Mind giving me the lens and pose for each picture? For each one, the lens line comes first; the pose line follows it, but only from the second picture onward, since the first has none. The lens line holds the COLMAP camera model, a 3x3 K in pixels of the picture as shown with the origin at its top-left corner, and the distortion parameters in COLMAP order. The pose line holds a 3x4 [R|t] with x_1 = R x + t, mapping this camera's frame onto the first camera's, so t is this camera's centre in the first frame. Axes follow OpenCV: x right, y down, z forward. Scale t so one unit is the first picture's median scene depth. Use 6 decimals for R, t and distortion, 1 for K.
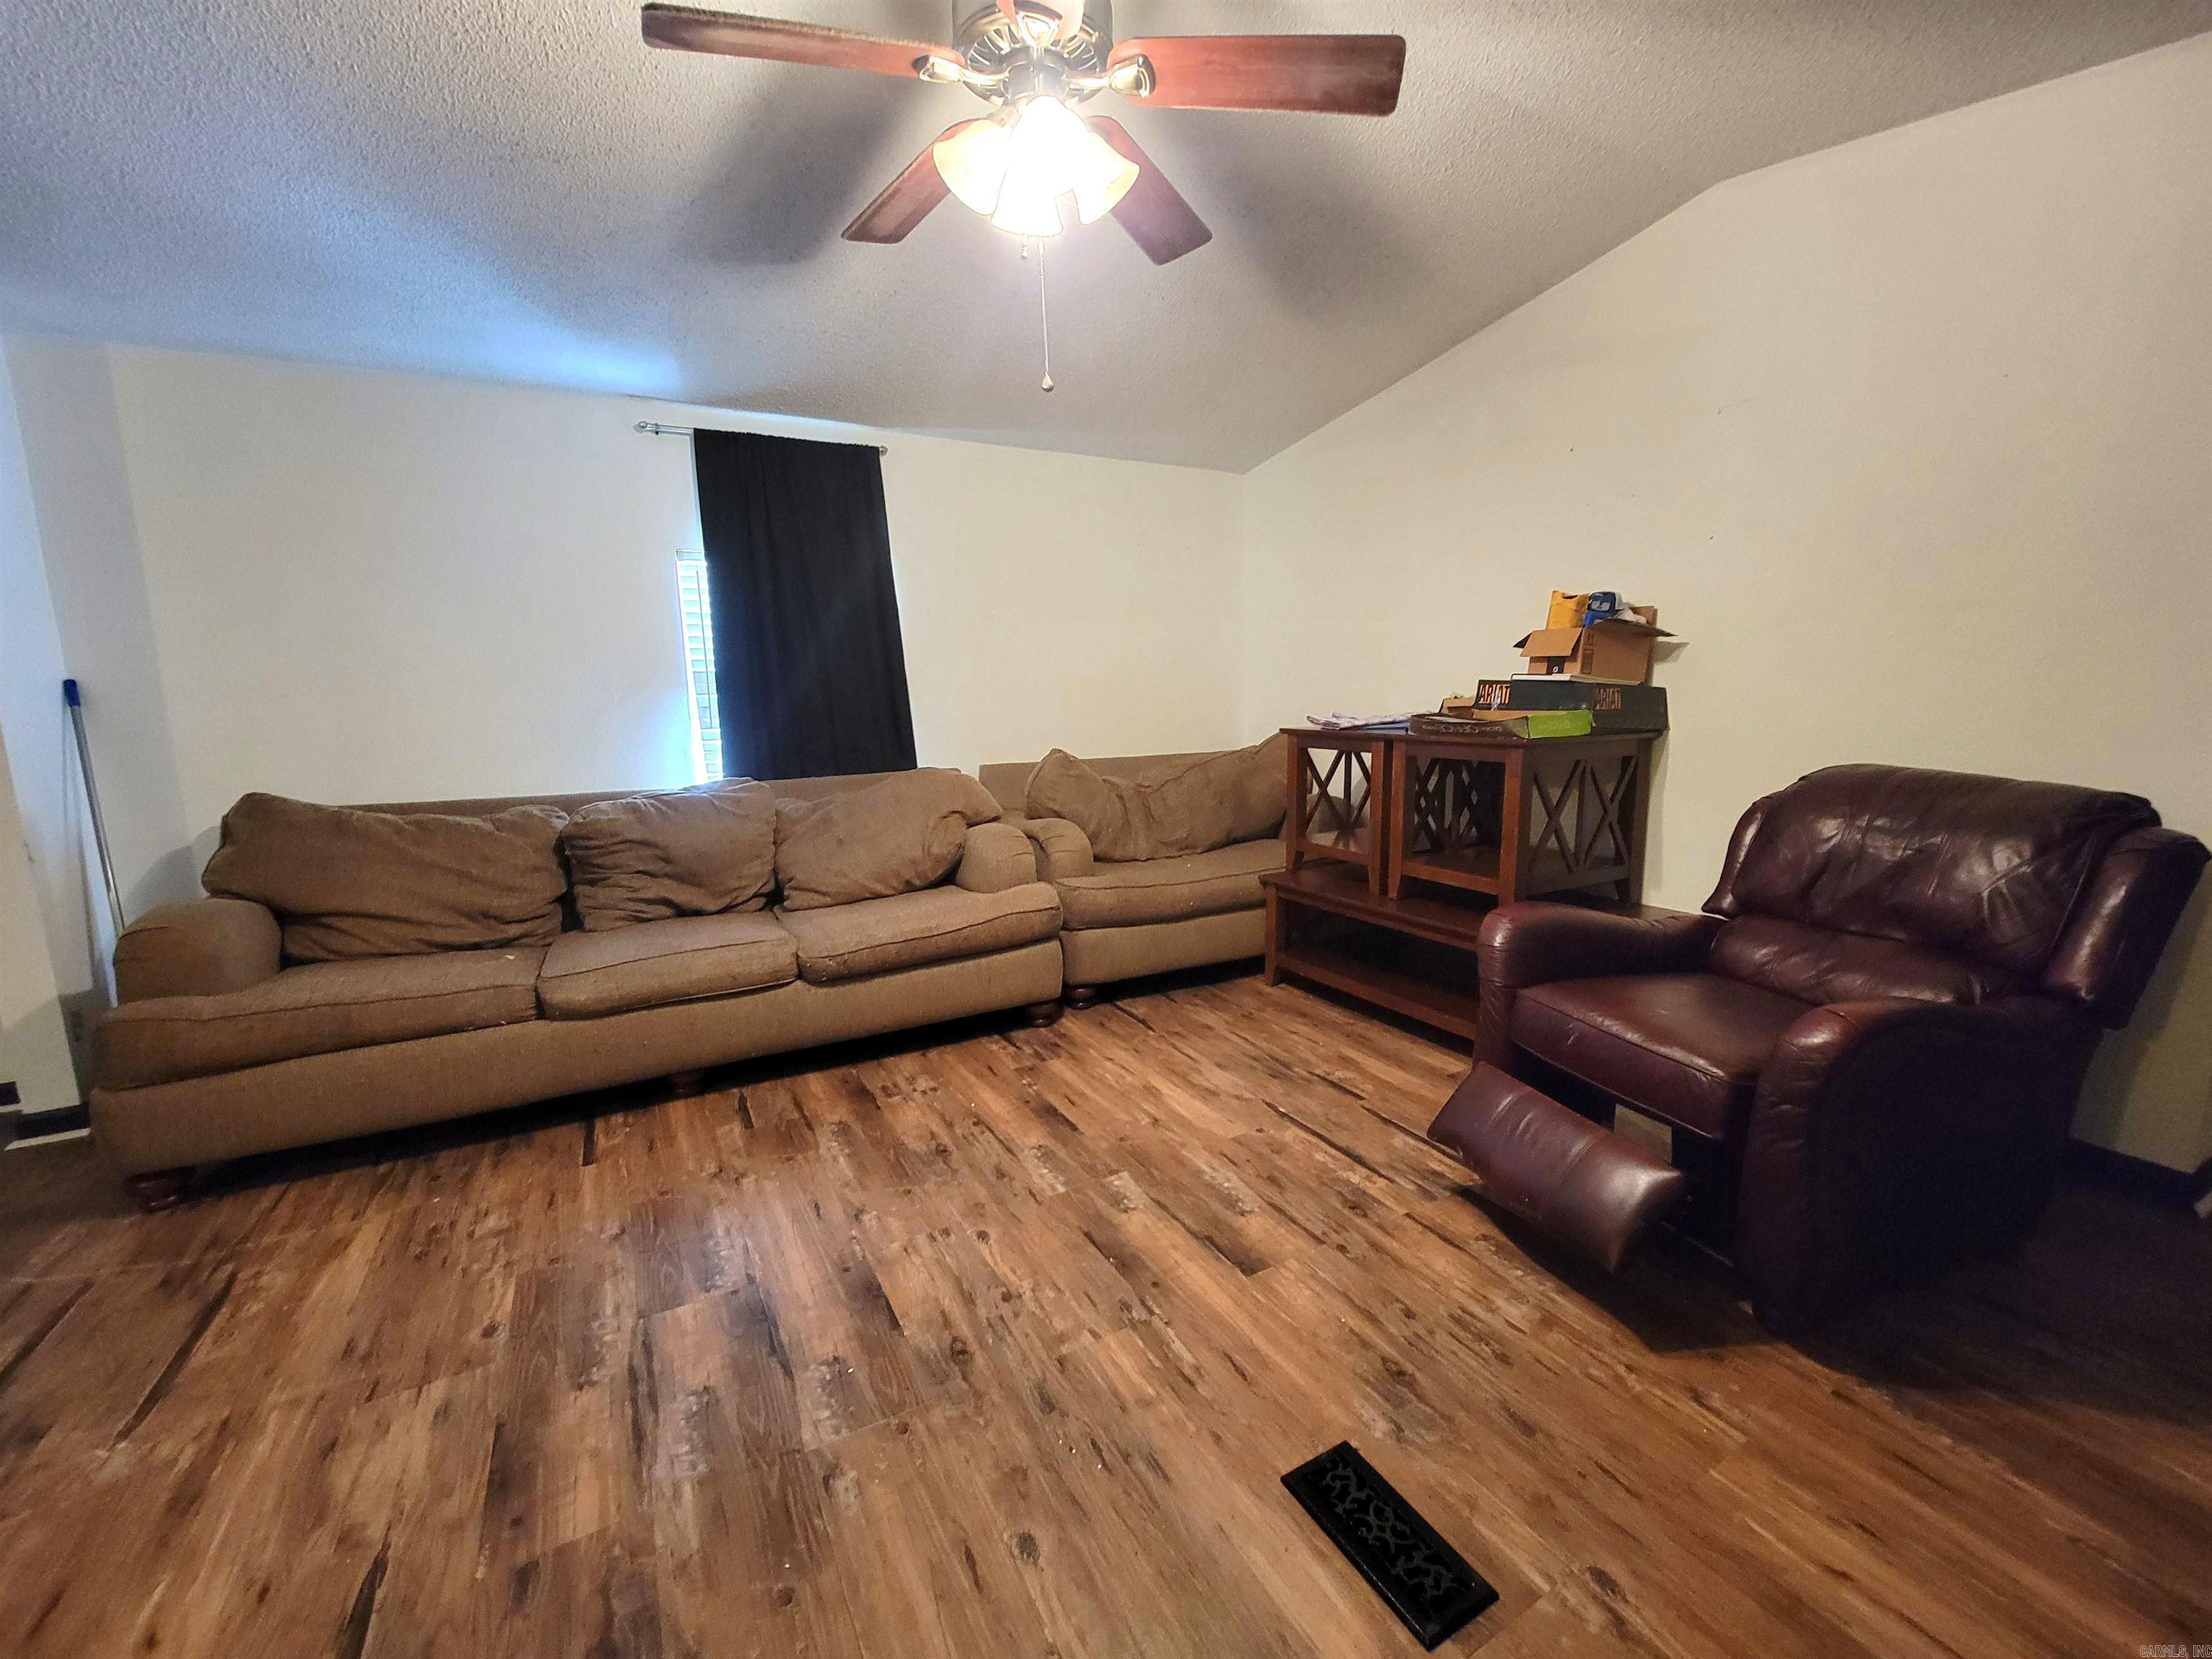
lens RADIAL K [[906.0, 0, 1108.2], [0, 906.0, 829.7], [0, 0, 1]] dist [-0.005615, 0.002498]
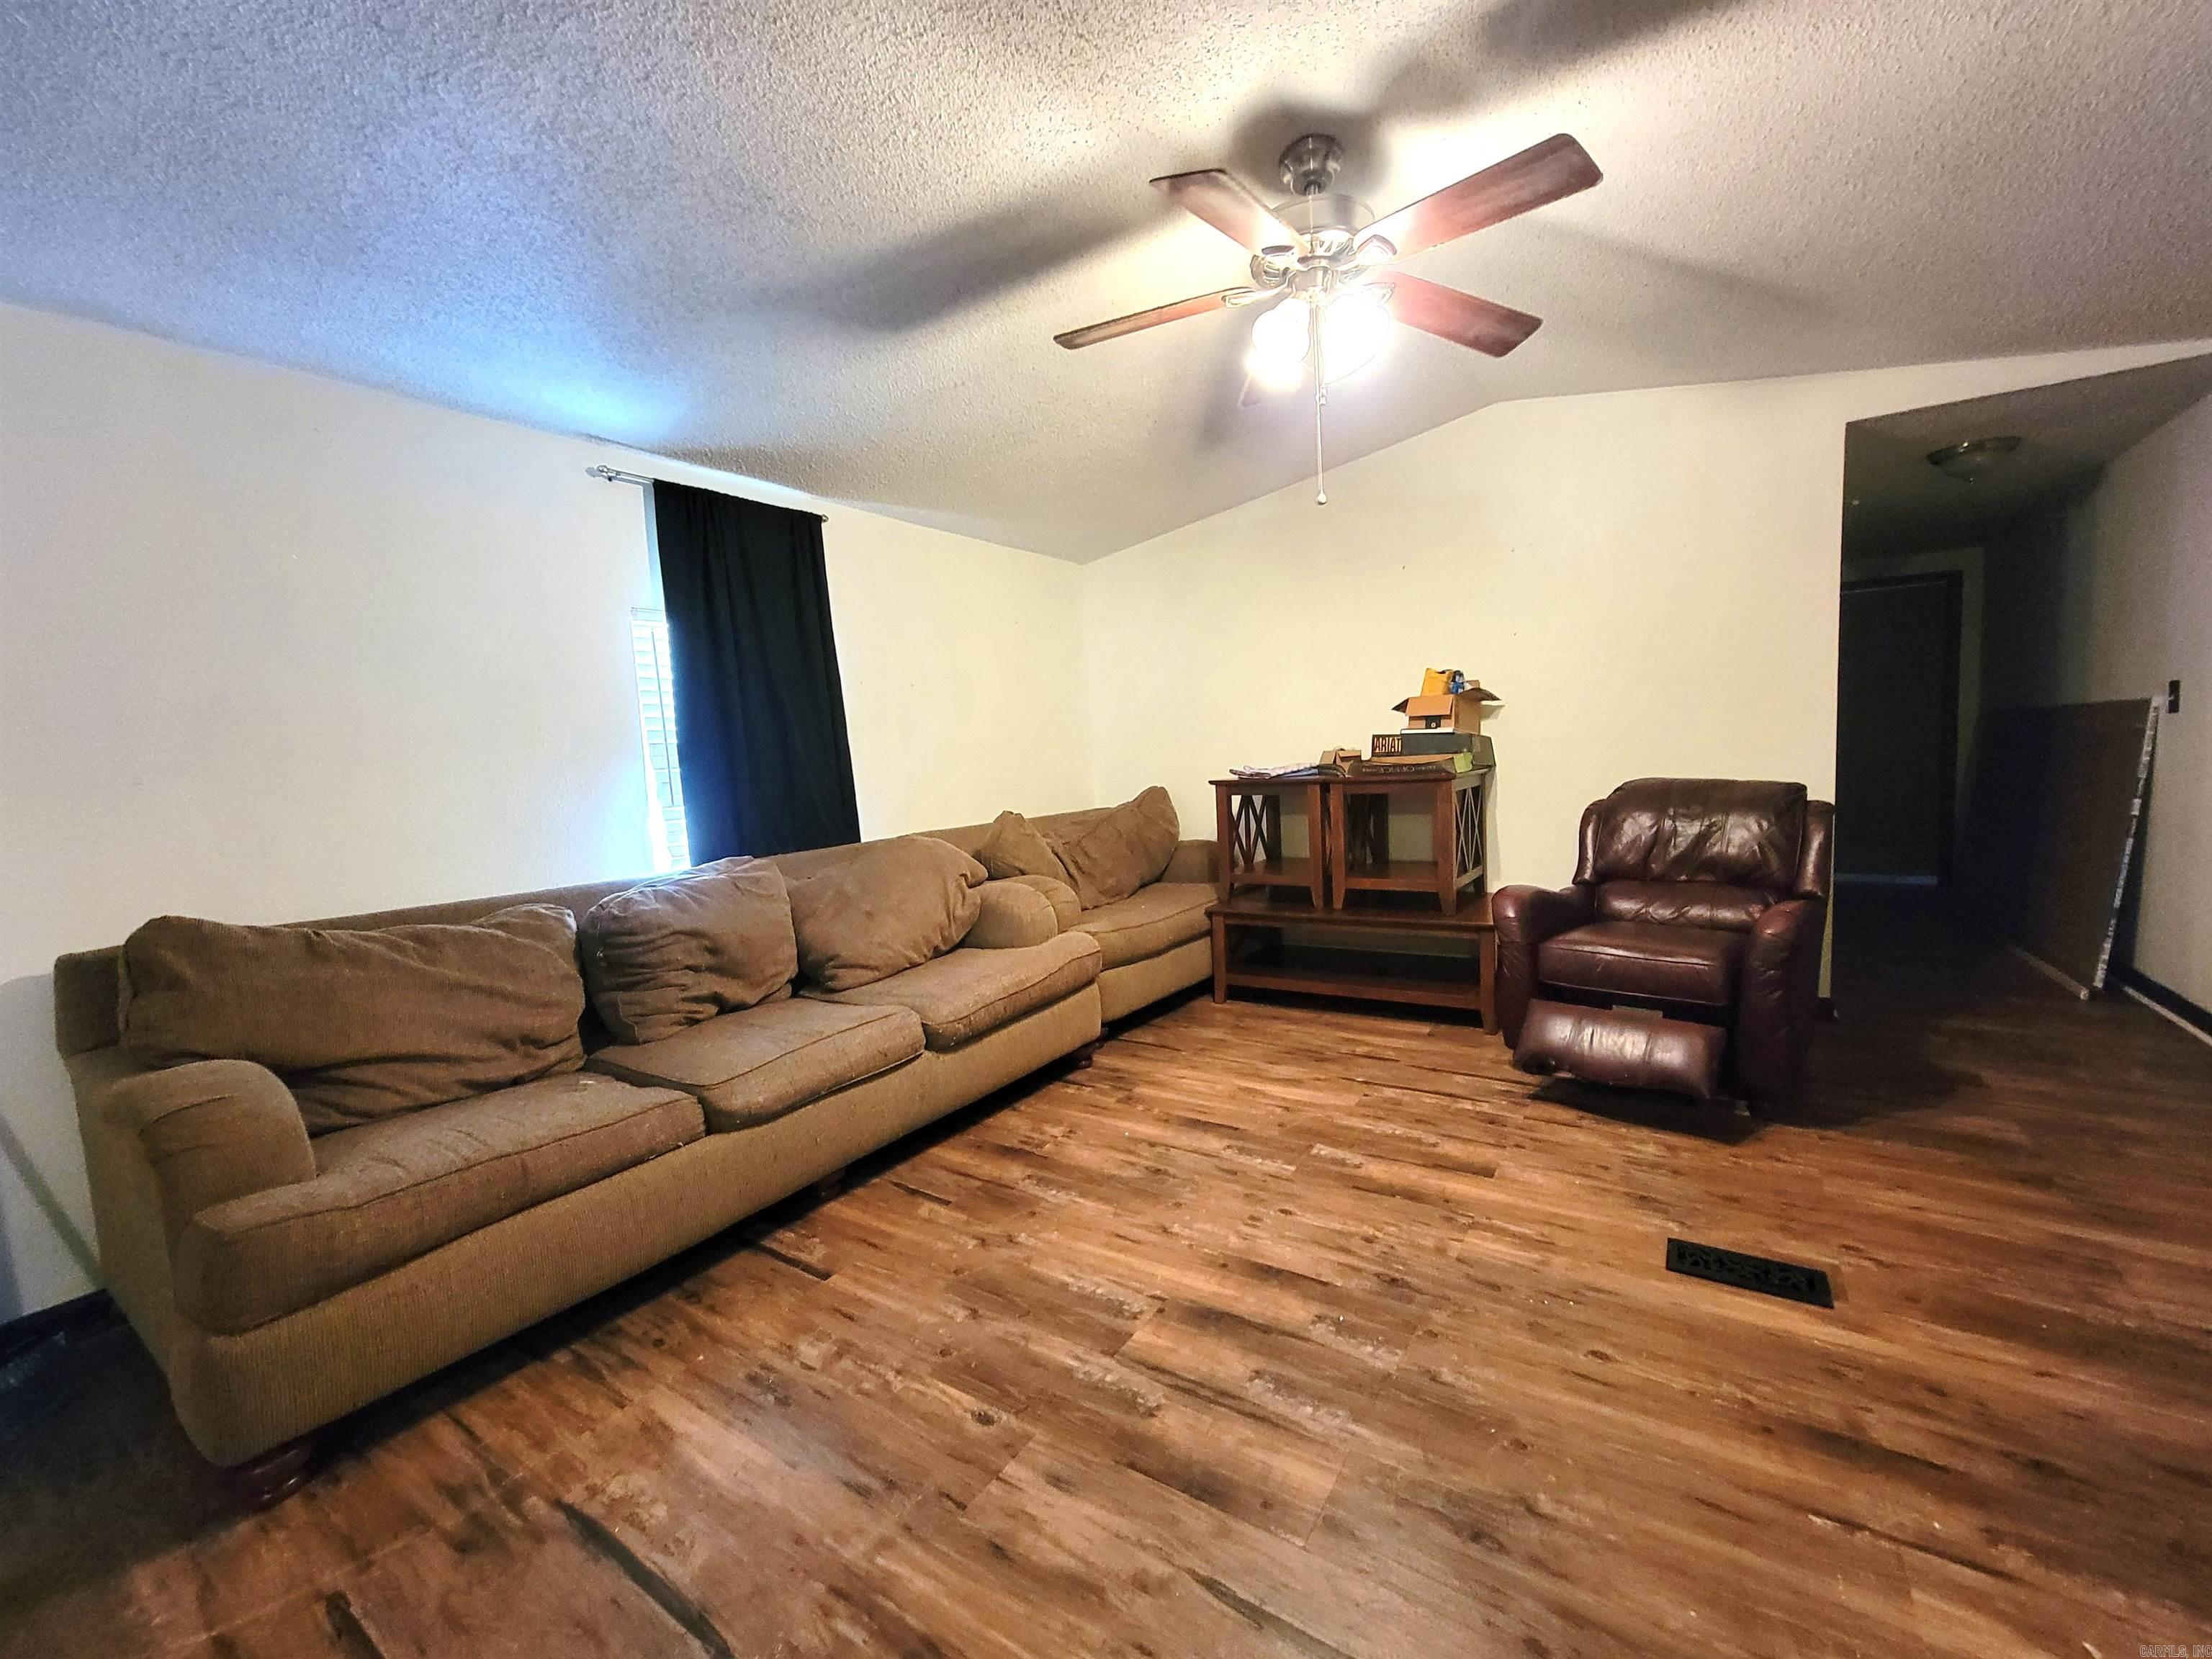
lens RADIAL K [[906.0, 0, 1108.2], [0, 906.0, 829.7], [0, 0, 1]] dist [-0.005615, 0.002498]
pose [[0.886237, -0.065014, 0.458647, -0.620325], [0.104816, 0.992567, -0.061835, 0.013116], [-0.451218, 0.102874, 0.886465, 0.030939]]
